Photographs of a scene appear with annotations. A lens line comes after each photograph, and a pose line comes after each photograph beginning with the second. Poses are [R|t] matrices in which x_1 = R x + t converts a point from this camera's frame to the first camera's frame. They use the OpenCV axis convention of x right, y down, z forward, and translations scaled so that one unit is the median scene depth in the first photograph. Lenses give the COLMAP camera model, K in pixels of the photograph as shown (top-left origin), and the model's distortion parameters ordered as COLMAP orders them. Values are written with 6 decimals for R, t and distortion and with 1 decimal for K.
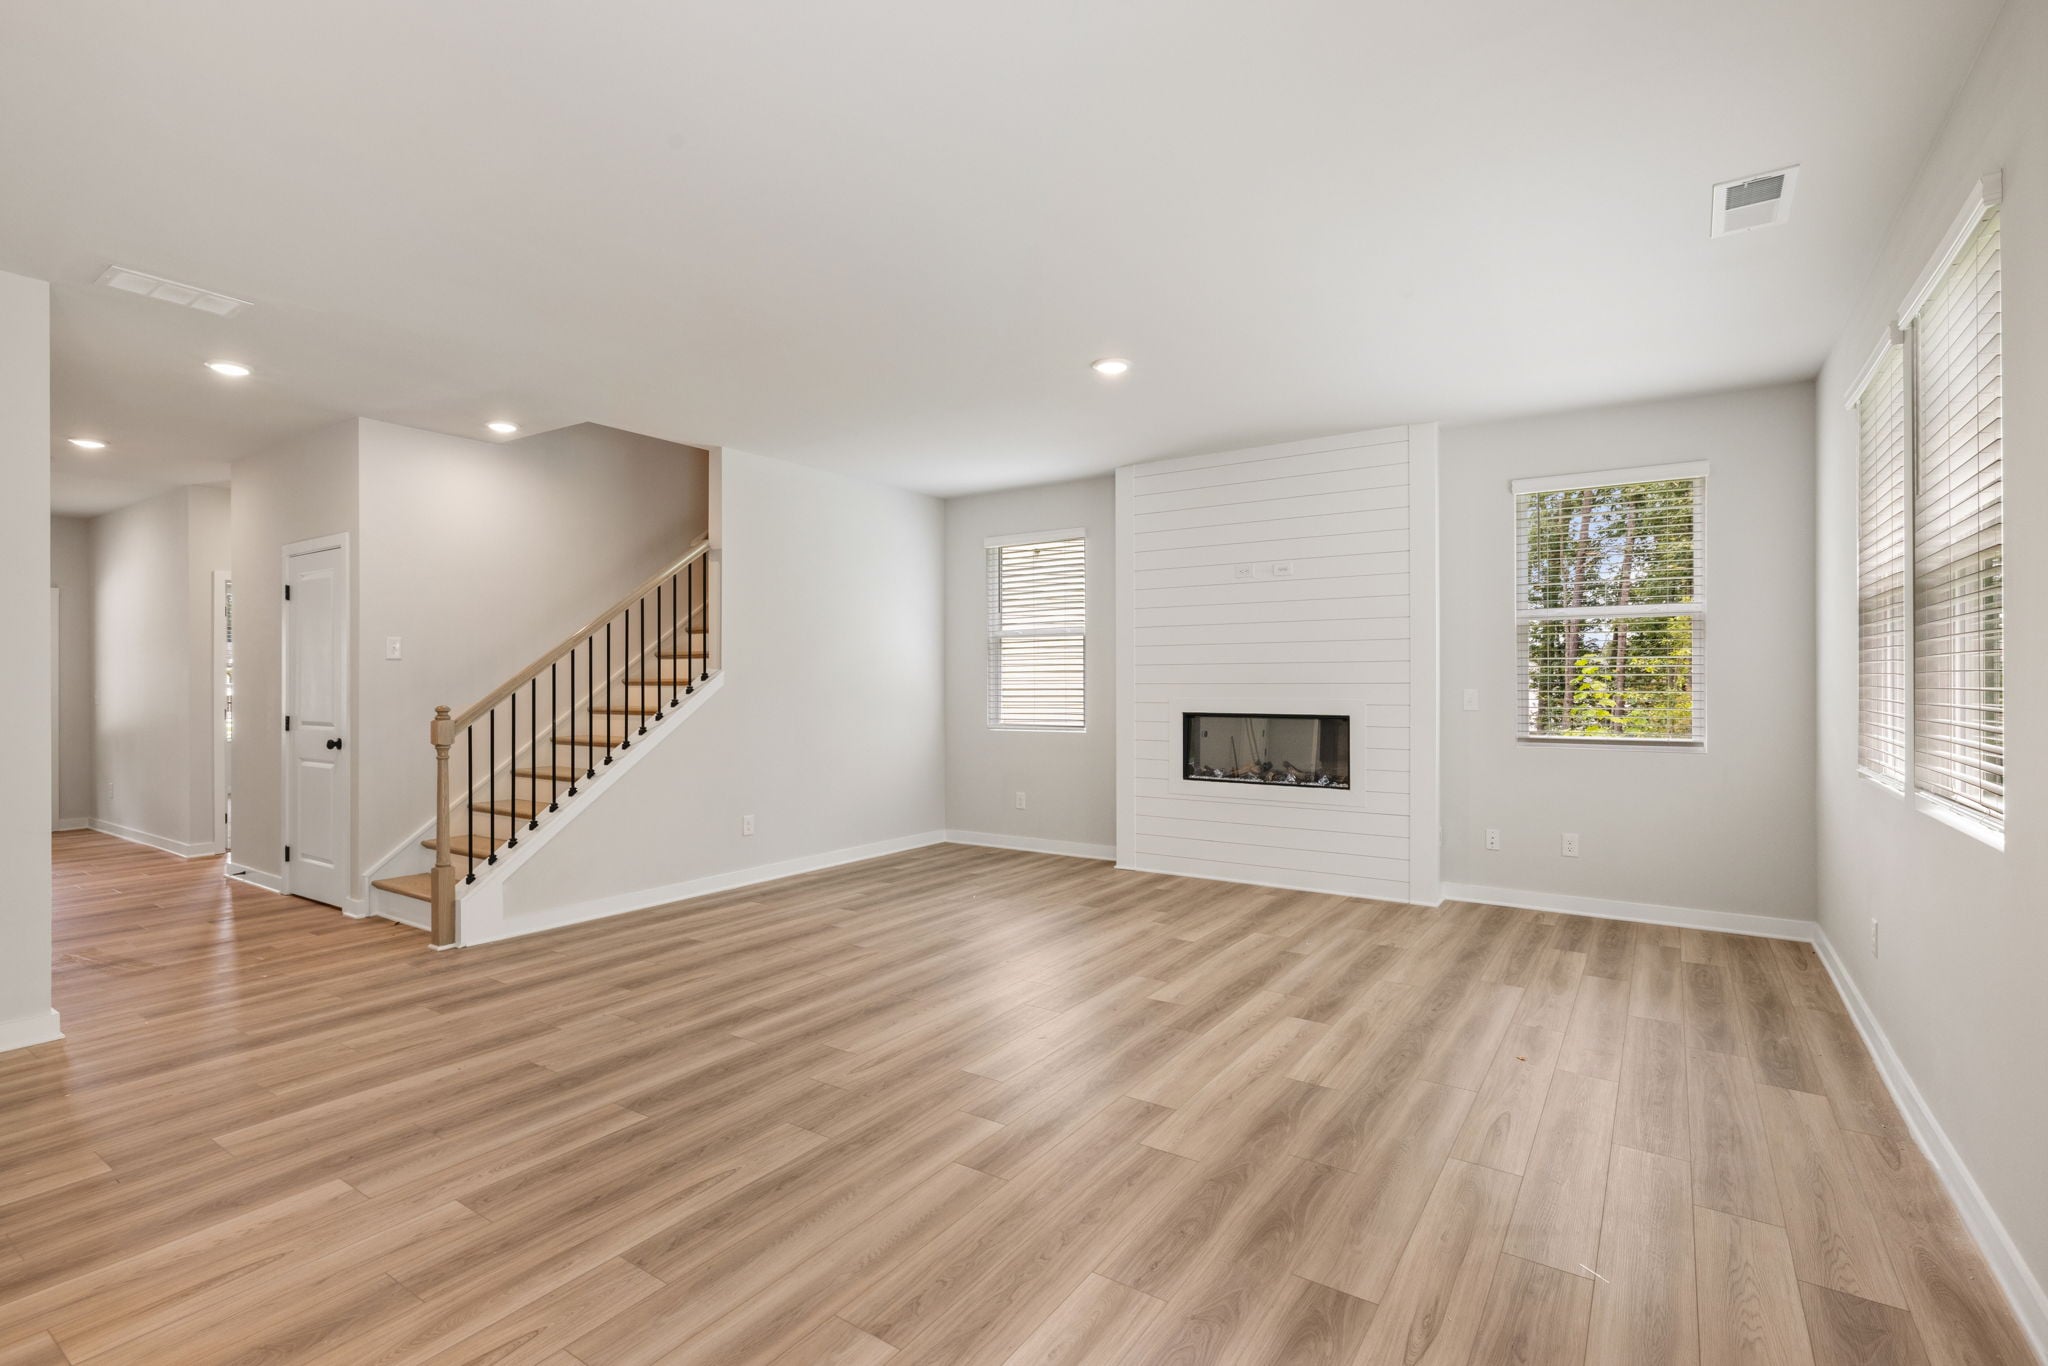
lens RADIAL K [[943.9, 0, 1015.2], [0, 943.9, 685.8], [0, 0, 1]] dist [-0.014884, 0.005919]
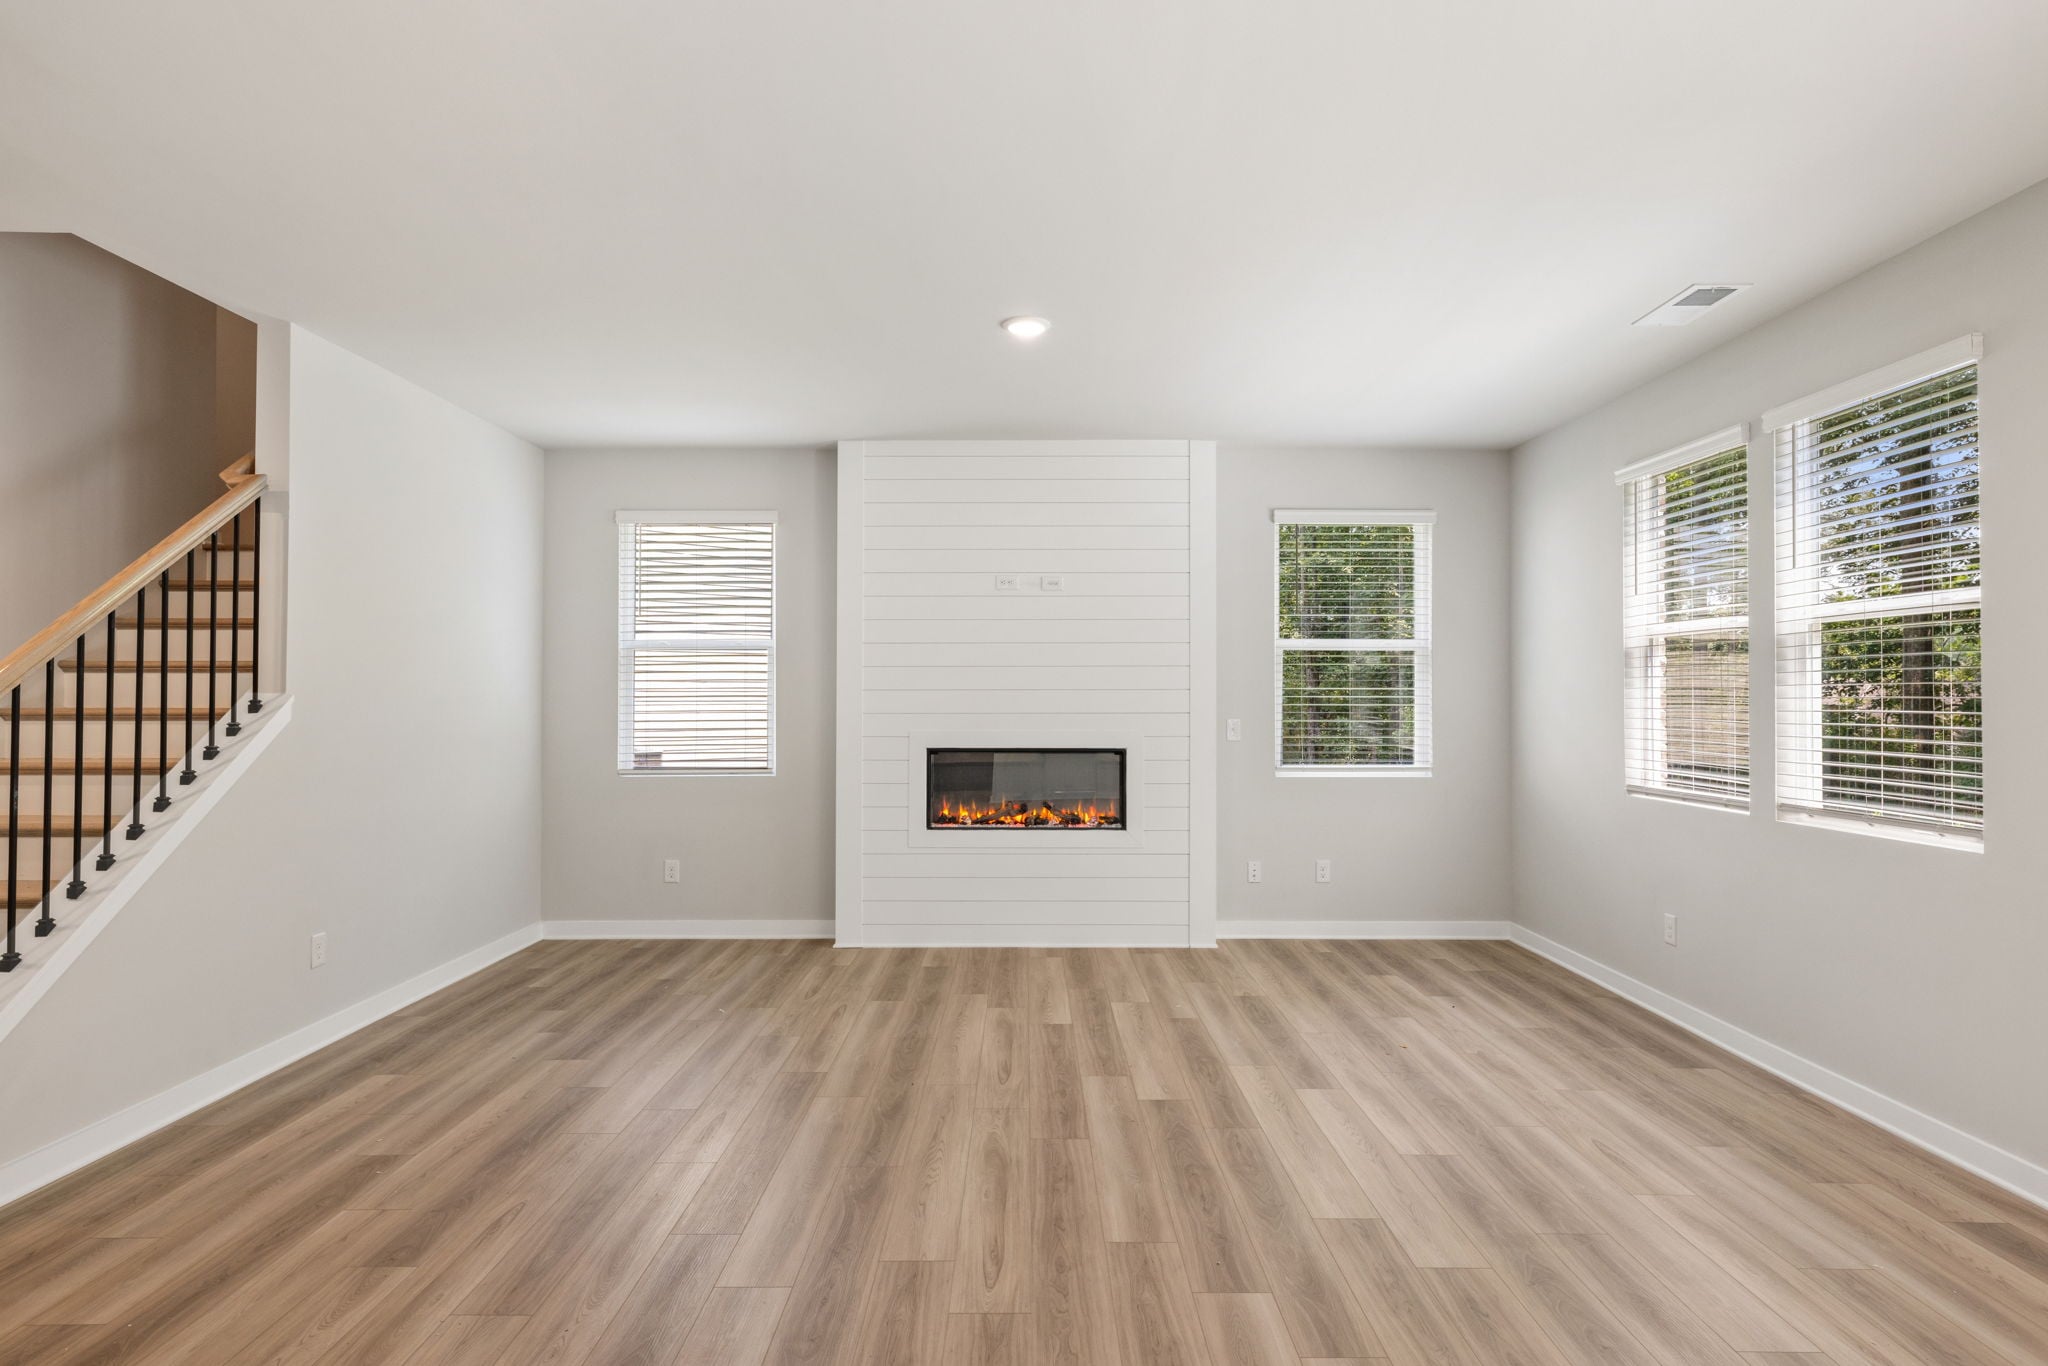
lens RADIAL K [[1119.5, 0, 1020.5], [0, 1119.5, 683.3], [0, 0, 1]] dist [0.002437, -0.002623]
pose [[0.831913, 0.010453, 0.554808, -0.401644], [0.000917, 0.999795, -0.020211, -0.010858], [-0.554905, 0.017323, 0.831733, 0.191912]]
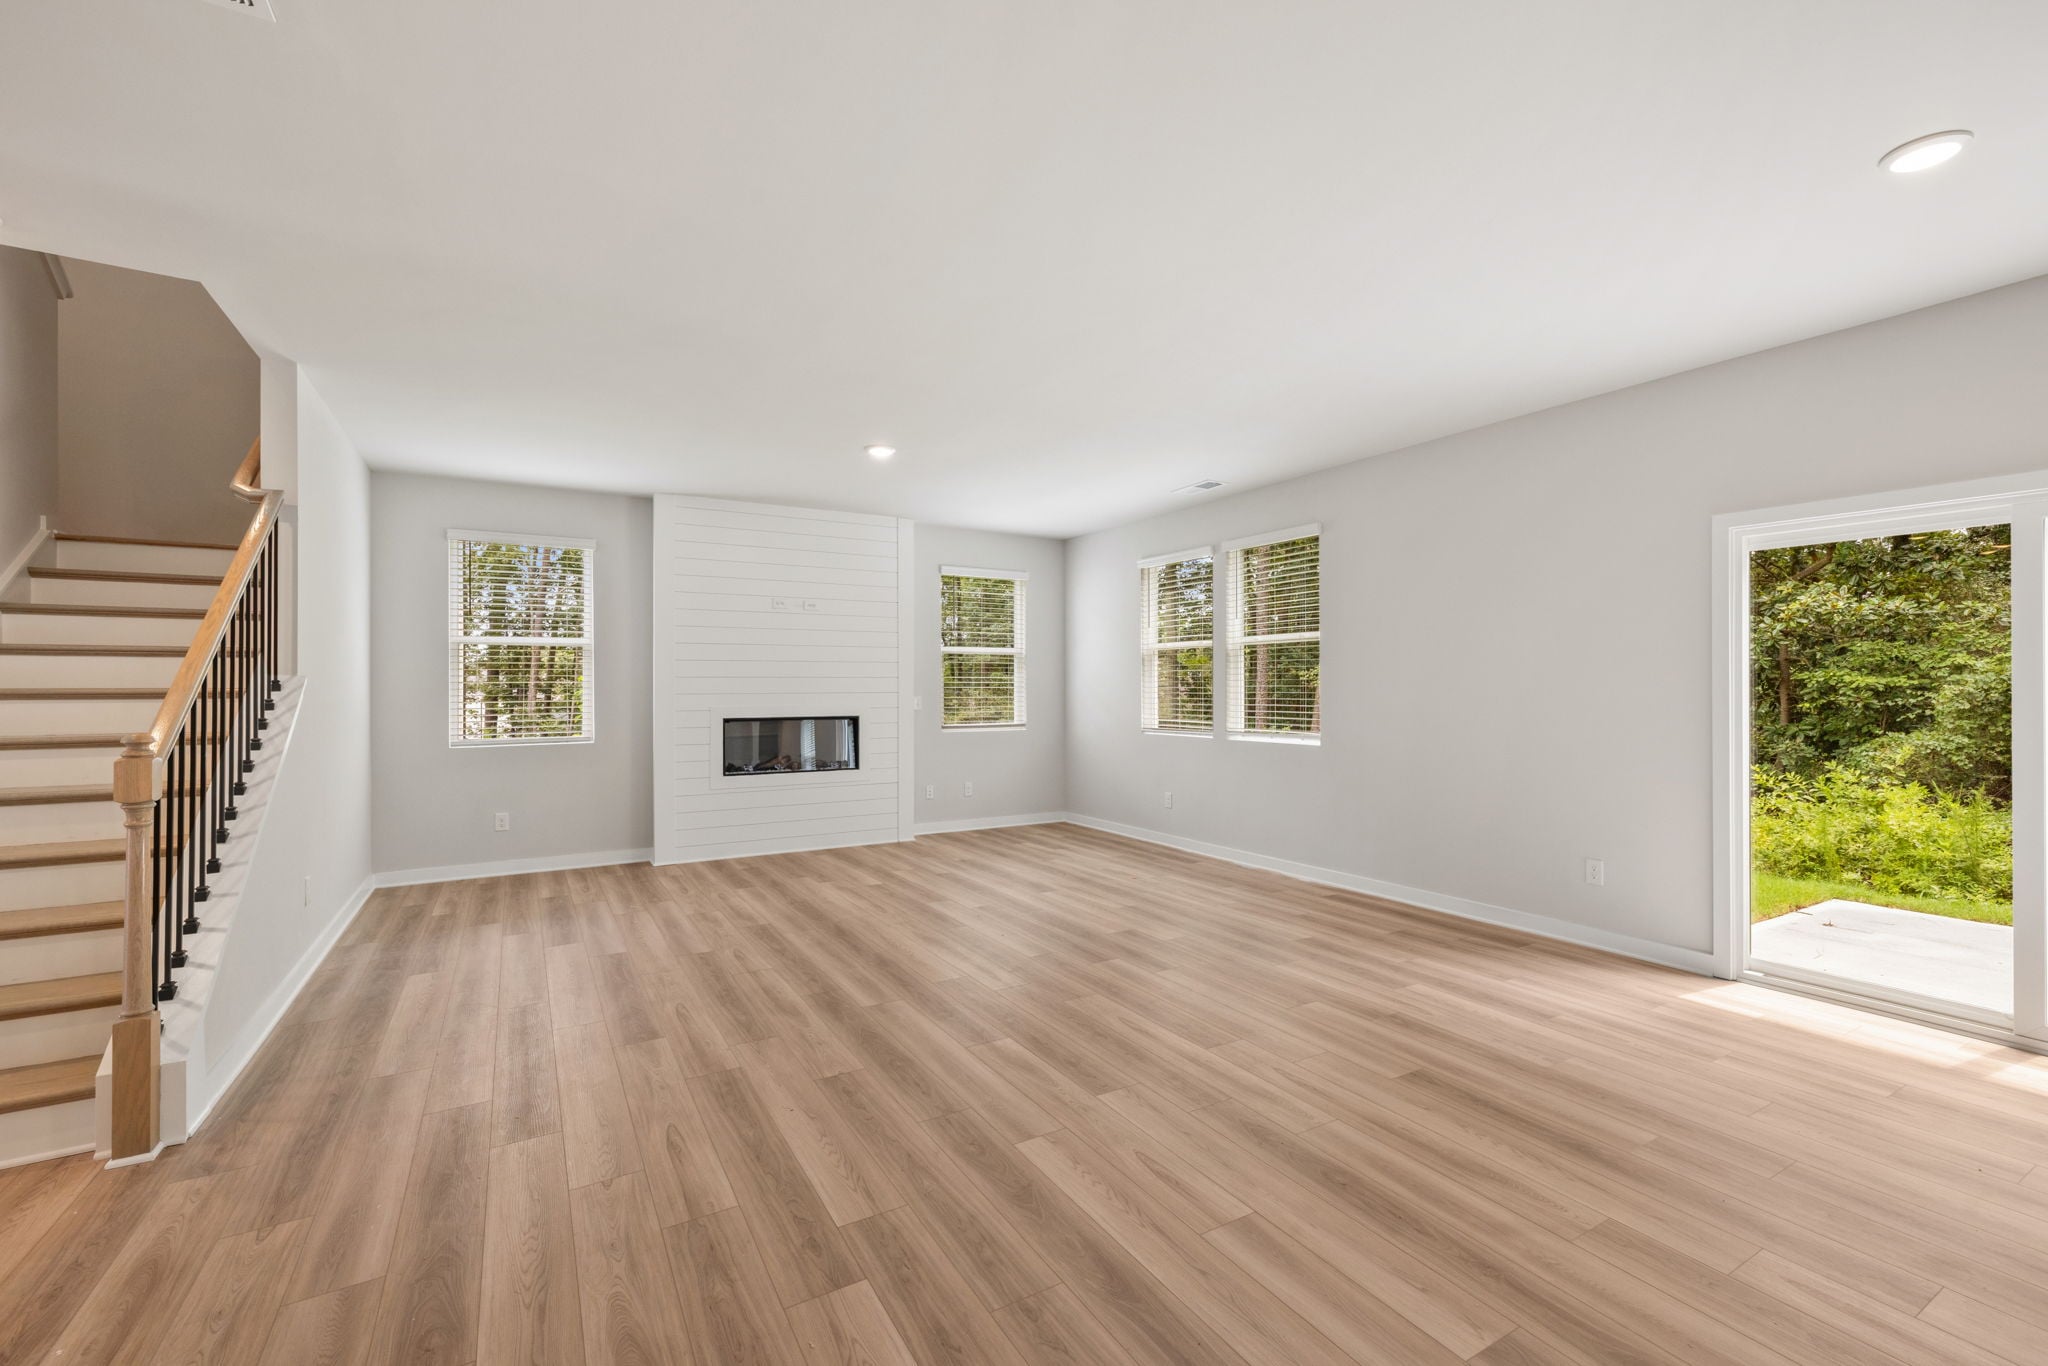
lens RADIAL K [[857.7, 0, 1027.0], [0, 857.7, 672.3], [0, 0, 1]] dist [-0.002261, -0.000444]
pose [[0.436081, 0.019538, 0.899695, -0.821162], [0.008770, 0.999625, -0.025959, 0.003617], [-0.899864, 0.019210, 0.435746, 0.276427]]
